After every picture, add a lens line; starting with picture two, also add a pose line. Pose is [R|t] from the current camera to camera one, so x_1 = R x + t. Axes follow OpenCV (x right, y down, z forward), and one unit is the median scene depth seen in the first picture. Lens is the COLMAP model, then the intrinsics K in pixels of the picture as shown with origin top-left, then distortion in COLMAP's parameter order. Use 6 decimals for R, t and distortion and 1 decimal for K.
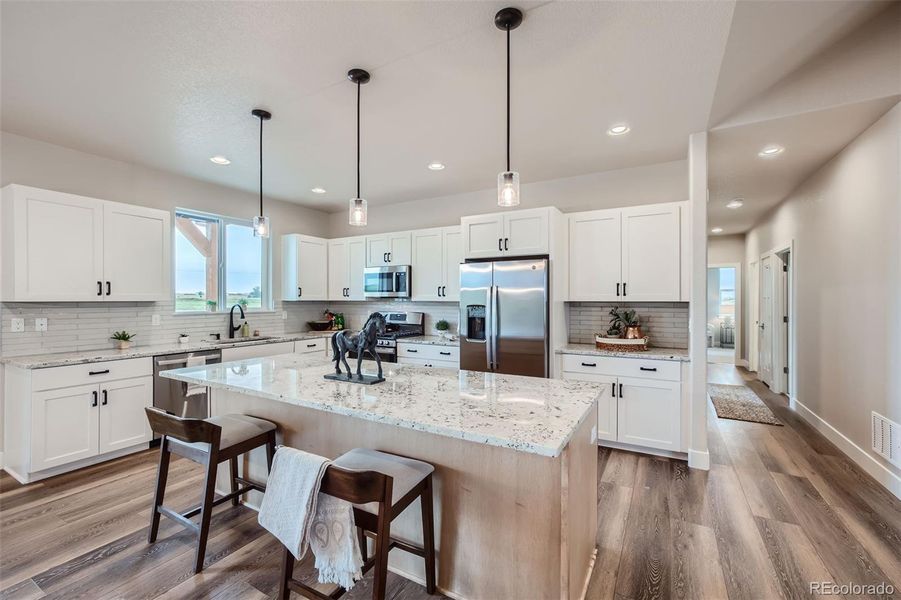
lens RADIAL K [[383.7, 0, 442.7], [0, 383.7, 299.3], [0, 0, 1]] dist [-0.028215, 0.013007]
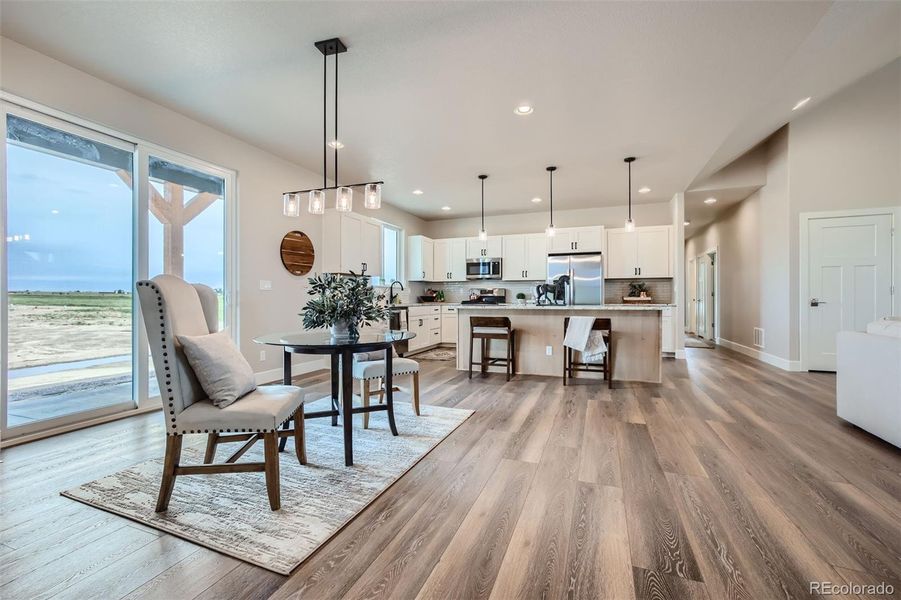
lens RADIAL K [[383.7, 0, 442.7], [0, 383.7, 299.3], [0, 0, 1]] dist [-0.028215, 0.013007]
pose [[0.989841, -0.000416, 0.142176, -0.675779], [0.000448, 1.000000, -0.000193, 0.101187], [-0.142175, 0.000255, 0.989841, -0.643738]]
